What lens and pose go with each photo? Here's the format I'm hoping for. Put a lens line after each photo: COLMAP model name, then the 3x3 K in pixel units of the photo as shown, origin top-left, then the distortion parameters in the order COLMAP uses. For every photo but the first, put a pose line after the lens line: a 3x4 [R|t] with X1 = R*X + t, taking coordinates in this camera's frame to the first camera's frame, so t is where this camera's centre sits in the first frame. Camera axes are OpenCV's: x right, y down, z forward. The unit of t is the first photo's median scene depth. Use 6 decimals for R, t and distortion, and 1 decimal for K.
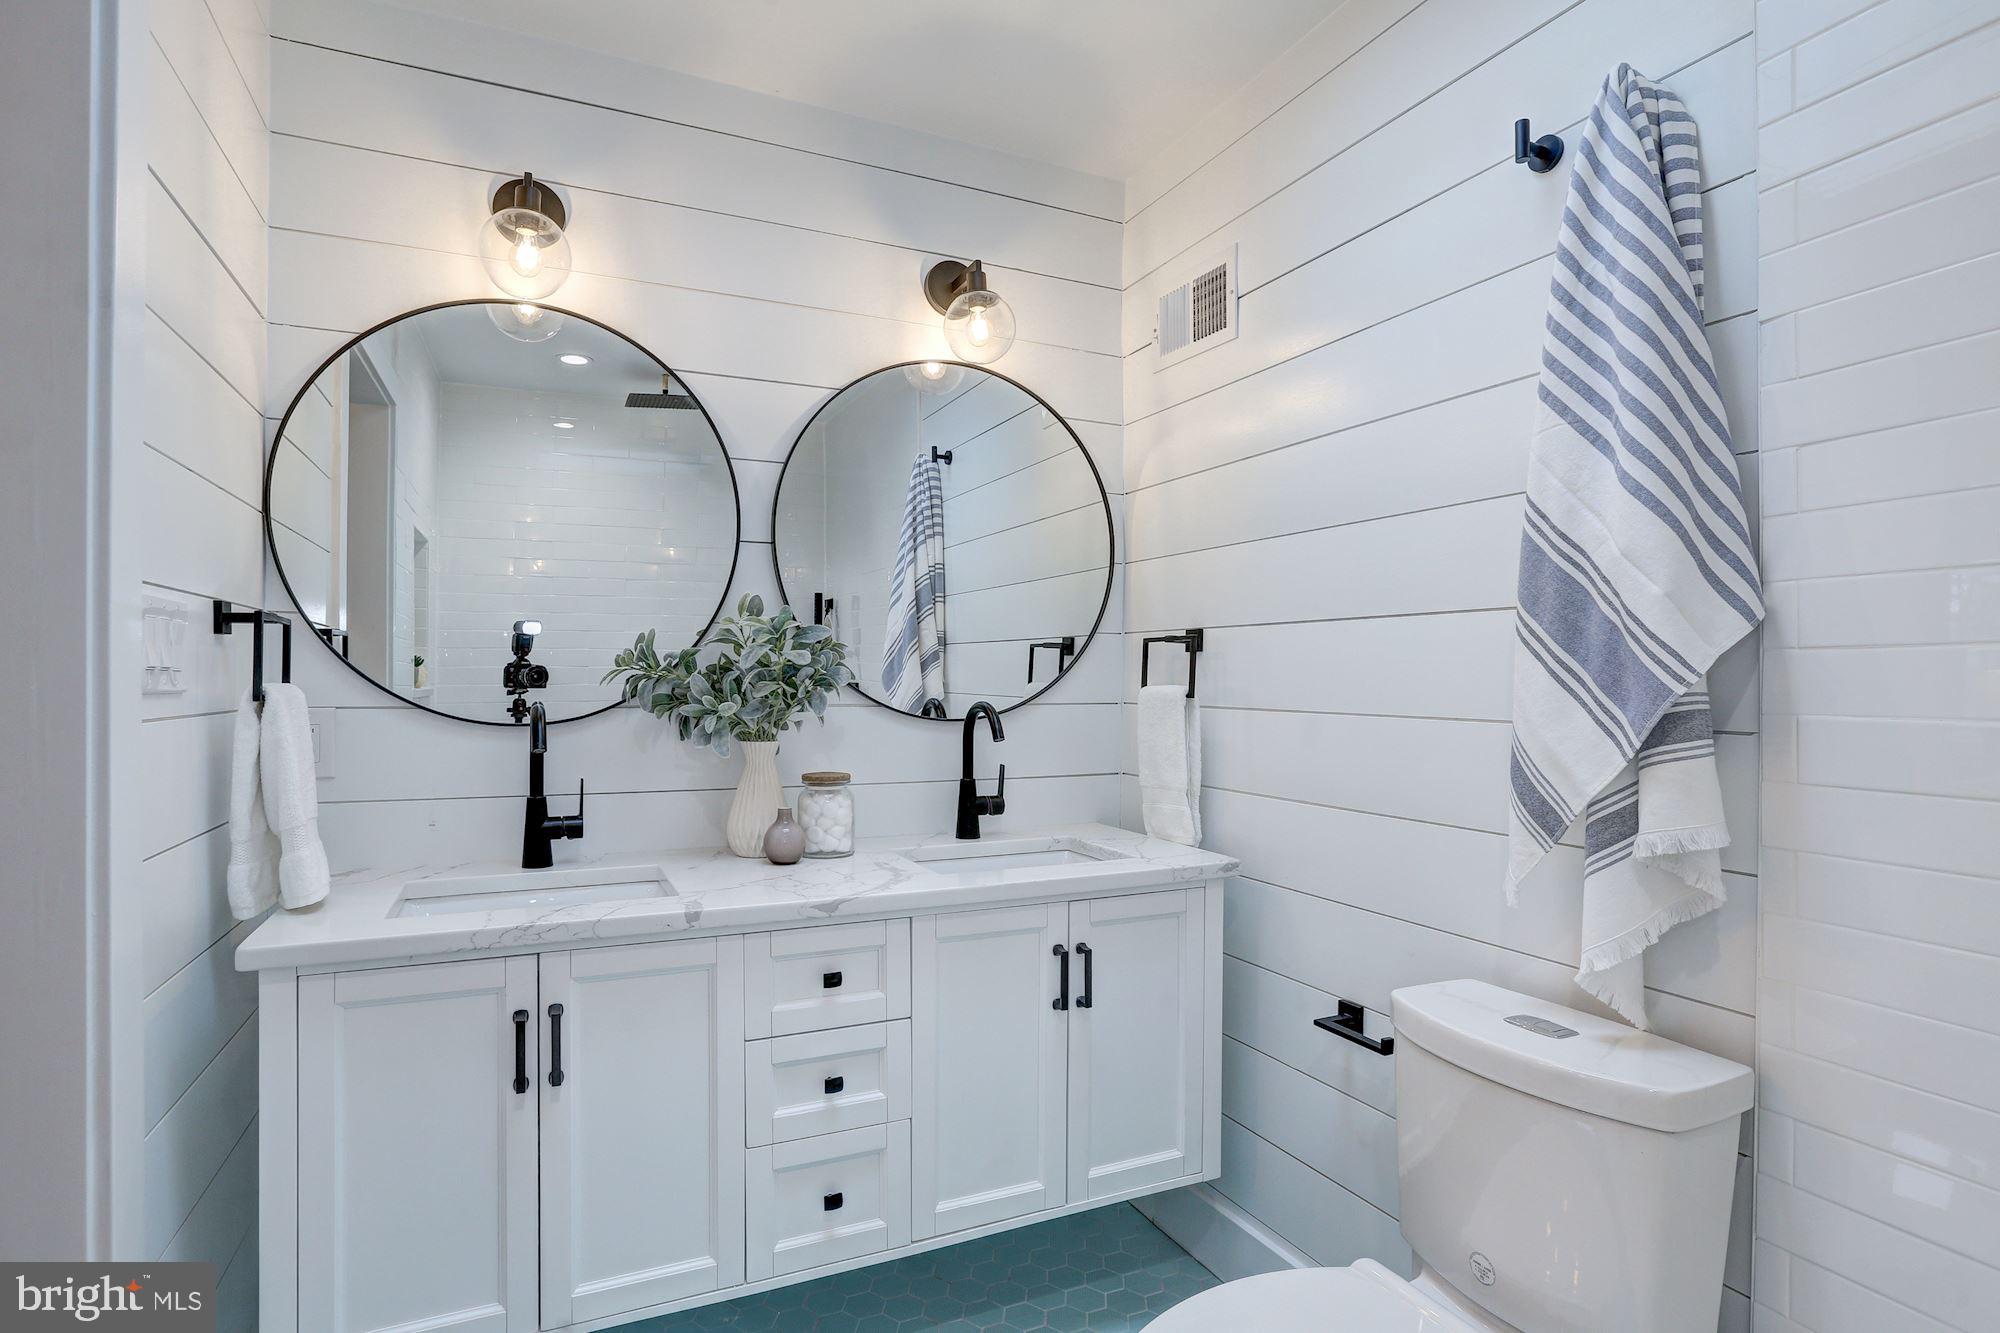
lens RADIAL K [[968.3, 0, 976.1], [0, 968.3, 702.4], [0, 0, 1]] dist [-0.023366, 0.005766]
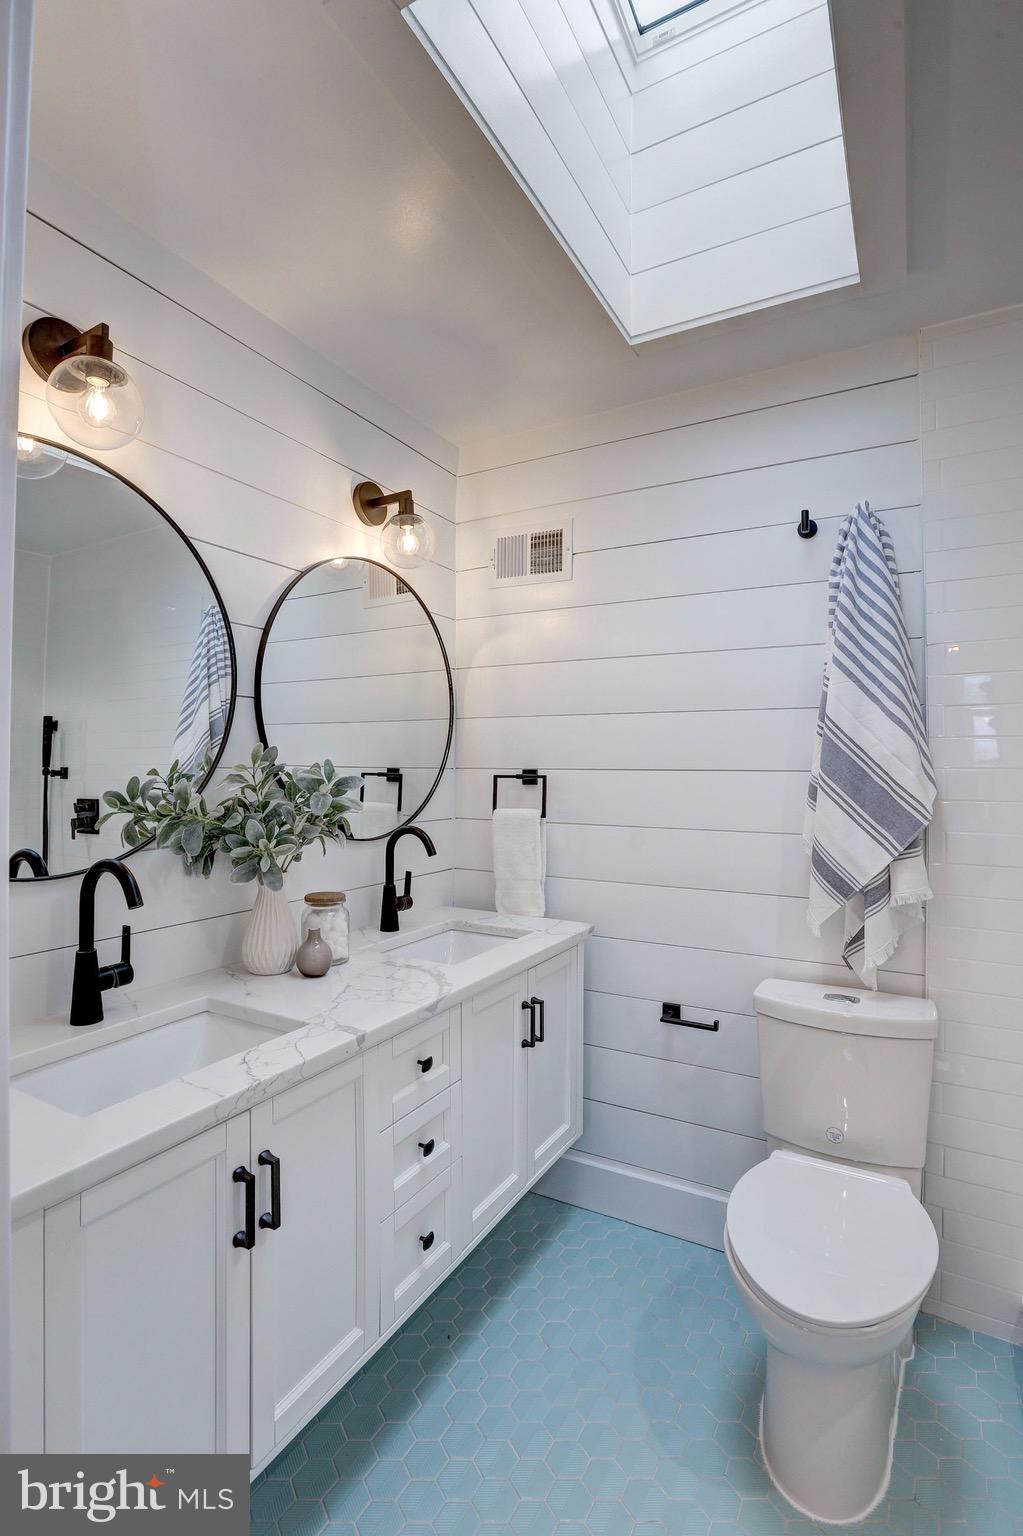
lens RADIAL K [[704.0, 0, 520.2], [0, 704.0, 782.3], [0, 0, 1]] dist [-0.031524, 0.006910]
pose [[0.820529, -0.011748, 0.571484, -0.494251], [0.016005, 0.999869, -0.002426, -0.065895], [-0.571380, 0.011137, 0.820610, 0.161352]]
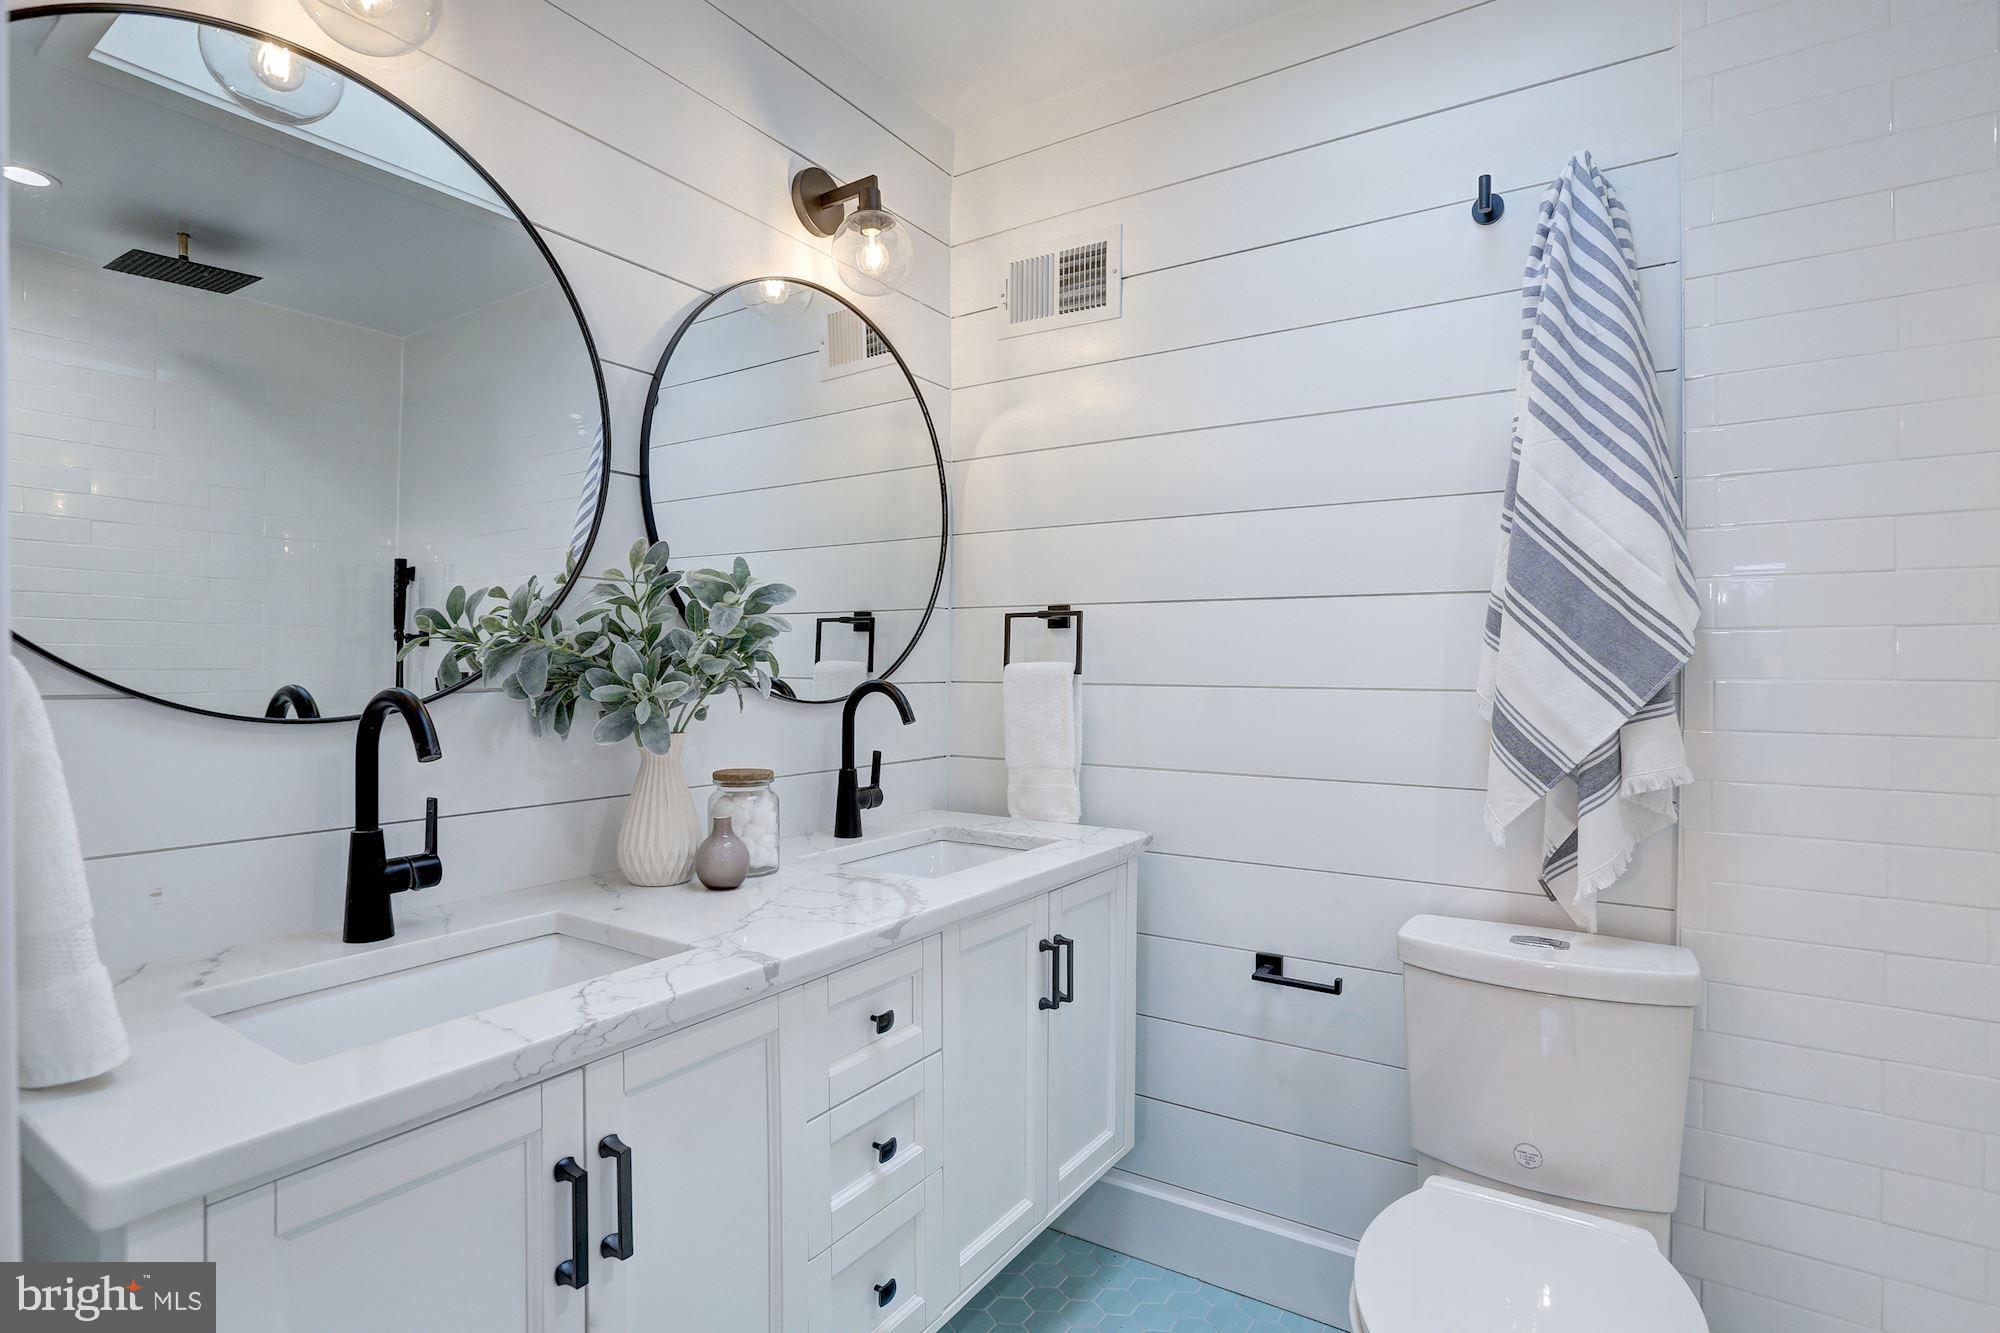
lens RADIAL K [[968.3, 0, 1002.7], [0, 968.3, 689.5], [0, 0, 1]] dist [-0.023366, 0.005766]
pose [[0.855515, -0.015004, 0.517561, -0.419415], [0.012998, 0.999887, 0.007502, 0.003311], [-0.517615, 0.000309, 0.855614, 0.224310]]
